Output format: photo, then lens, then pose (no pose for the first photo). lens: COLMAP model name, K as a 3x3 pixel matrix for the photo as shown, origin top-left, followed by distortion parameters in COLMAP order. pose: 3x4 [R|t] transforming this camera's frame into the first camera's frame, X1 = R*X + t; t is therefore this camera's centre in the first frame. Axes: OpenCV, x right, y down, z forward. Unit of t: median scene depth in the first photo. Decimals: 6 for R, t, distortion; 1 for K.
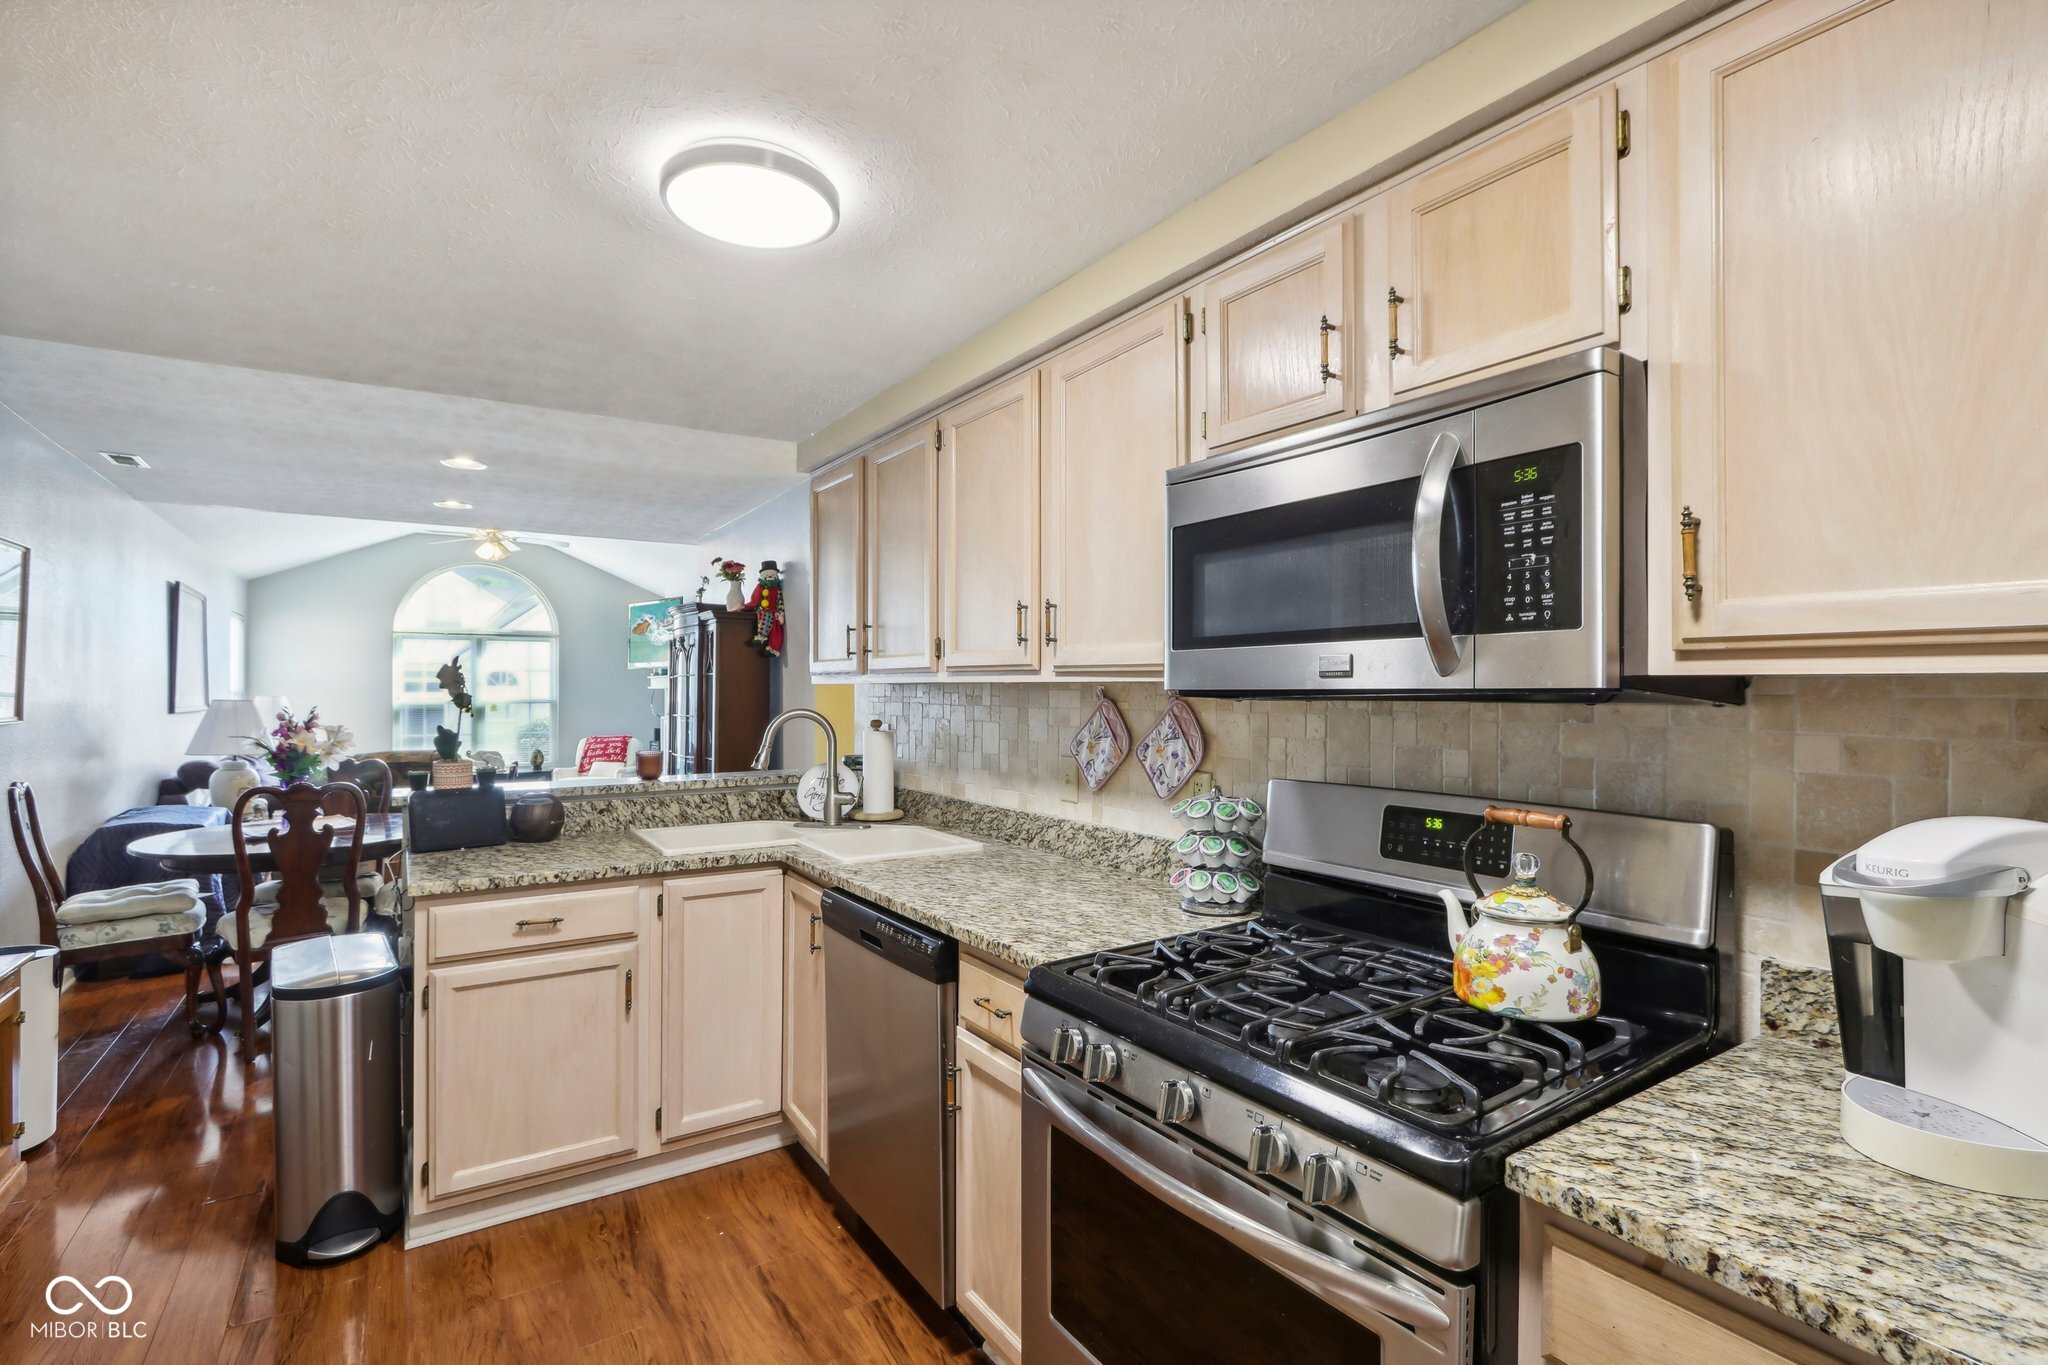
lens RADIAL K [[939.8, 0, 1027.9], [0, 939.8, 677.1], [0, 0, 1]] dist [-0.021433, -0.000290]
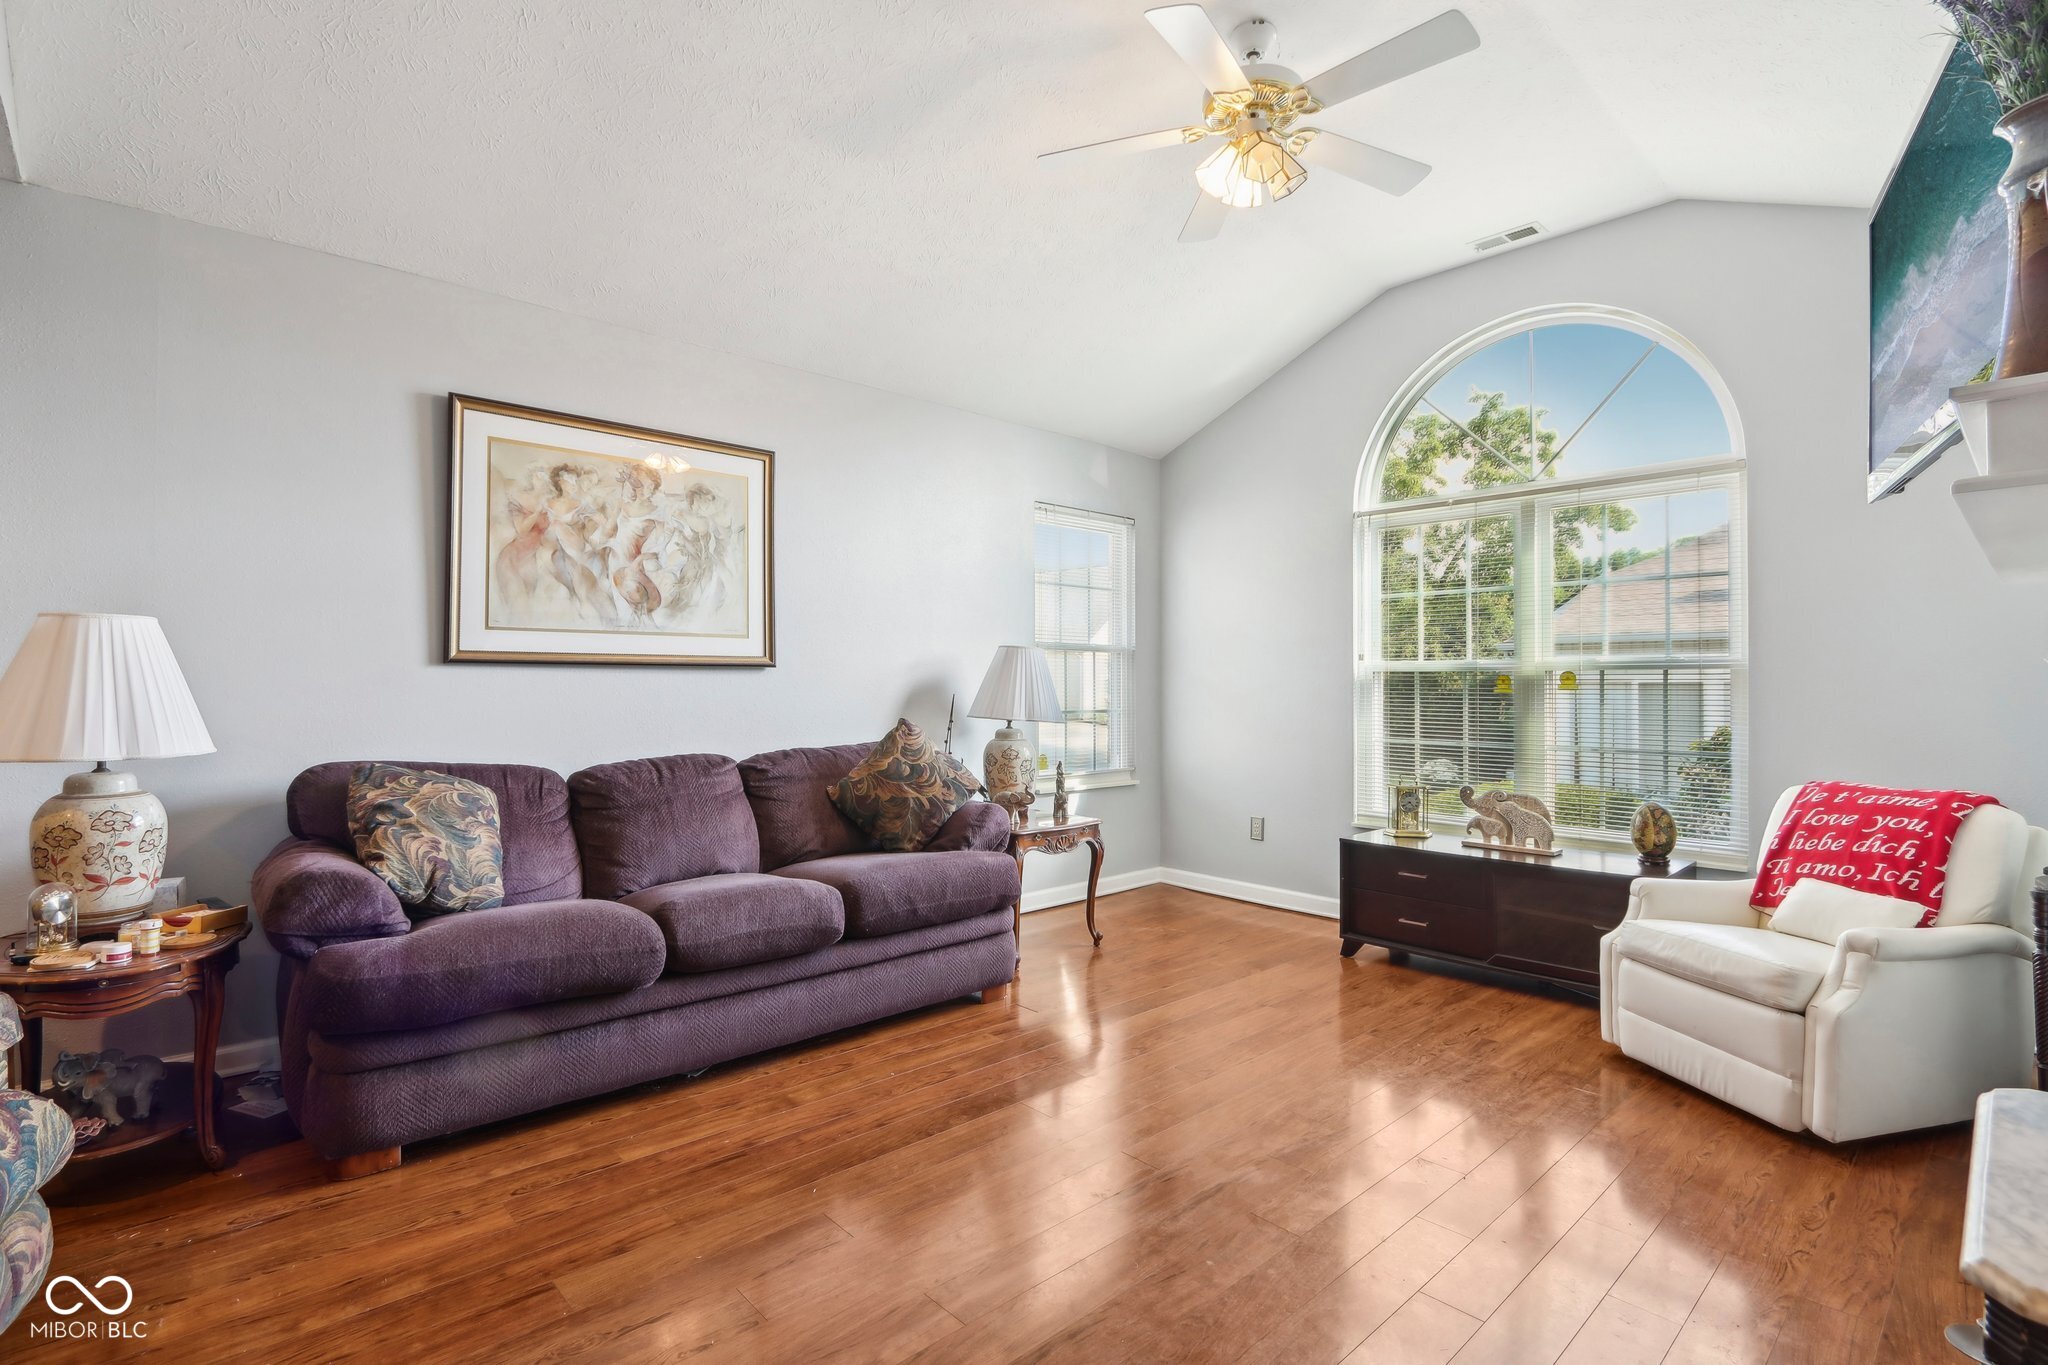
lens RADIAL K [[967.4, 0, 1028.7], [0, 967.4, 667.8], [0, 0, 1]] dist [-0.002784, -0.000071]
pose [[0.154210, -0.009814, -0.987989, -0.743464], [0.008322, 0.999928, -0.008634, 0.101741], [0.988003, -0.006891, 0.154280, 2.489246]]
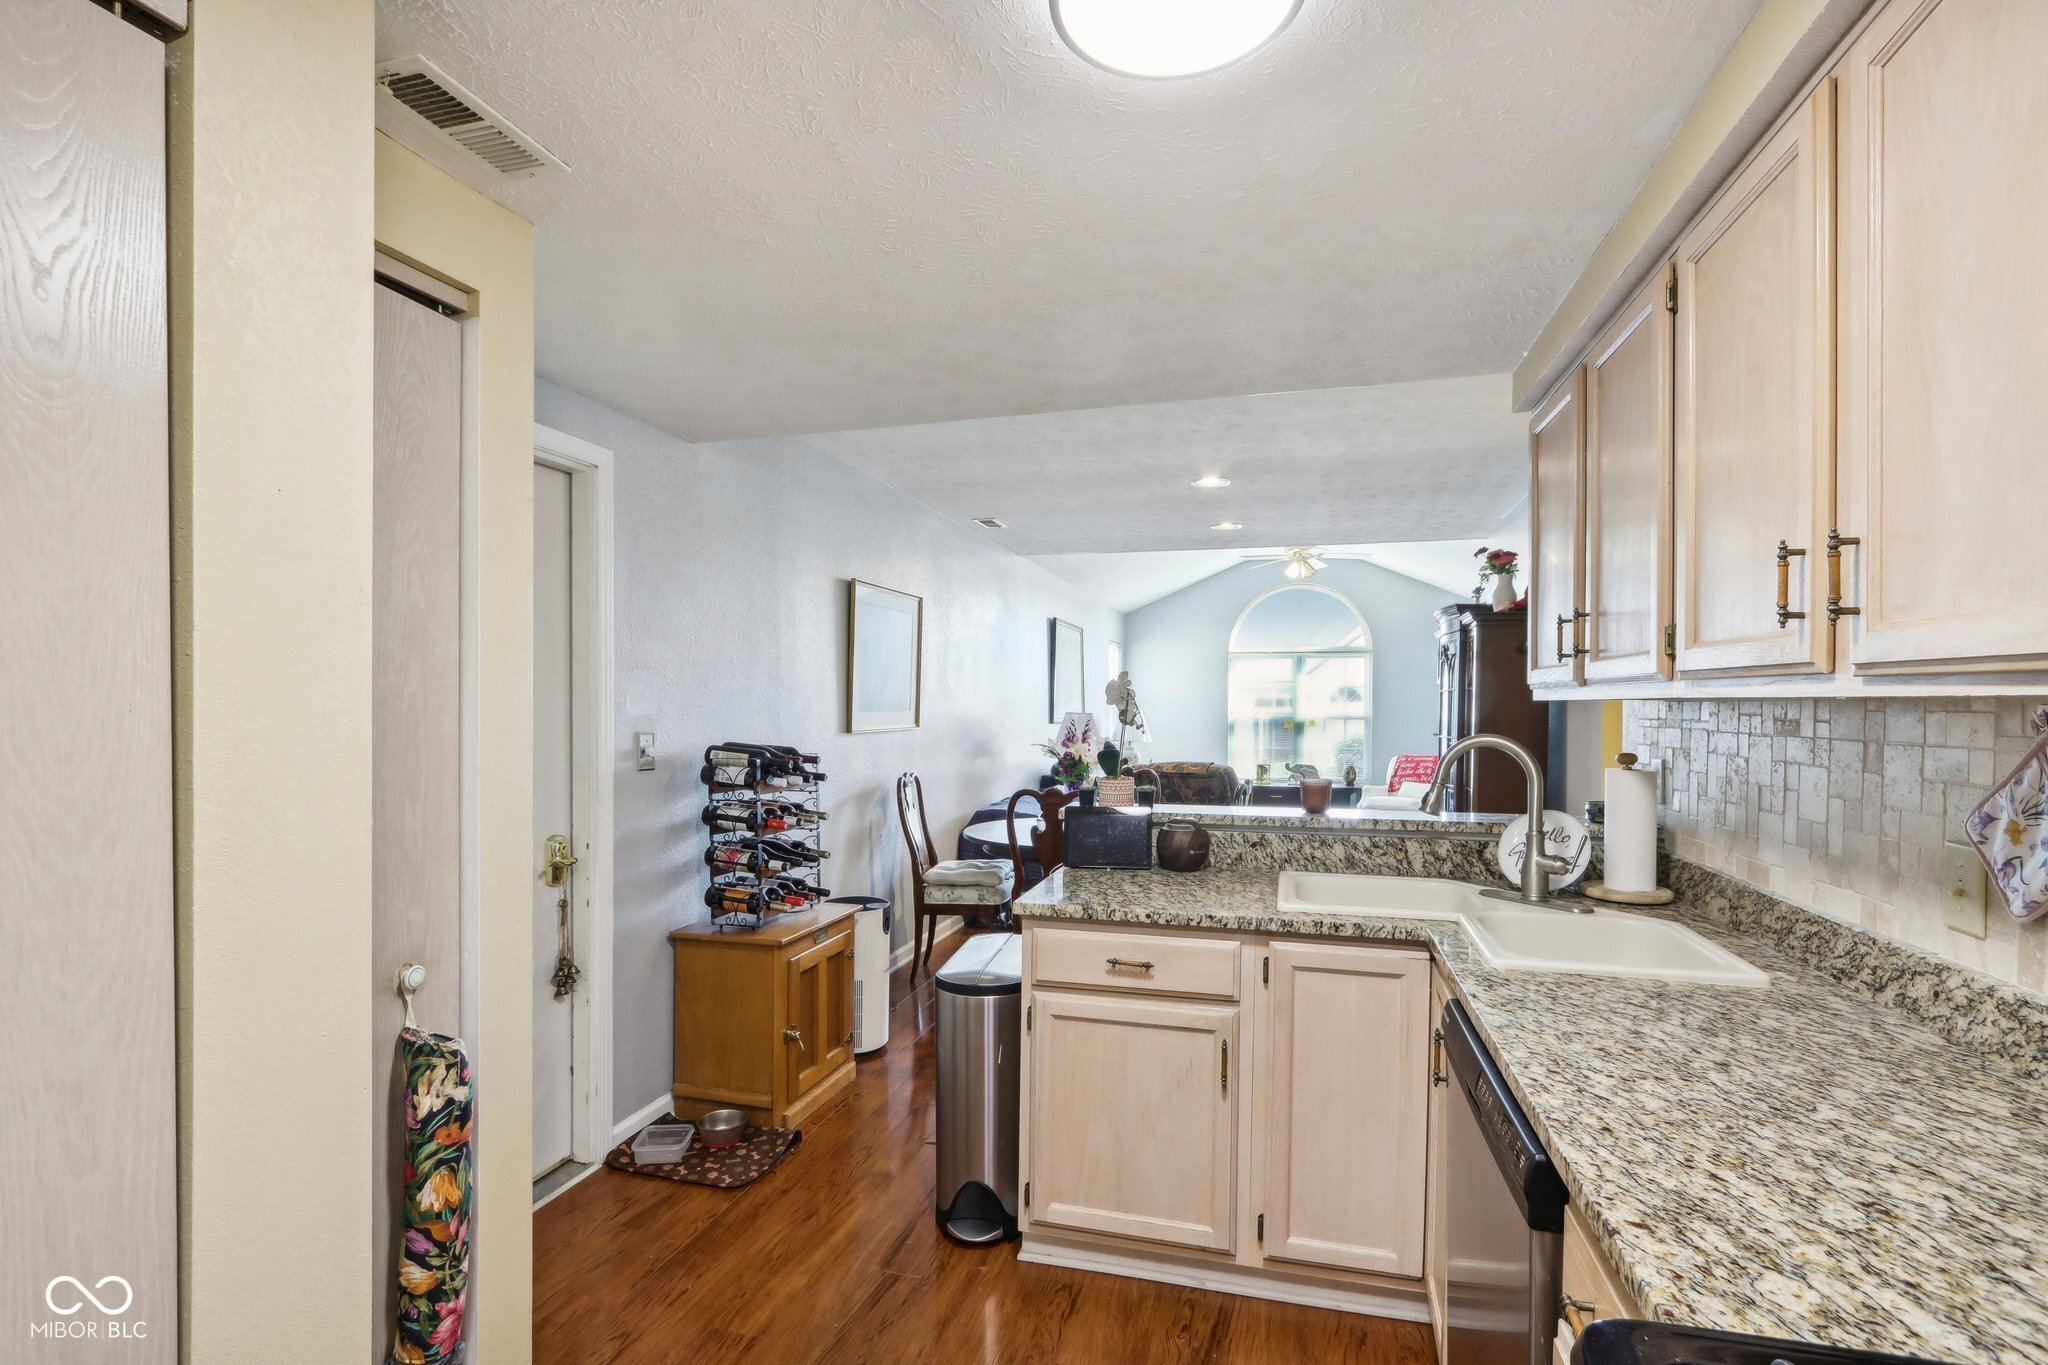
lens RADIAL K [[961.3, 0, 1021.0], [0, 961.3, 711.2], [0, 0, 1]] dist [-0.025485, 0.006526]
pose [[0.649331, 0.009881, -0.760441, 0.083229], [0.004672, 0.999845, 0.016981, 0.001529], [0.760491, -0.014579, 0.649185, 0.238806]]
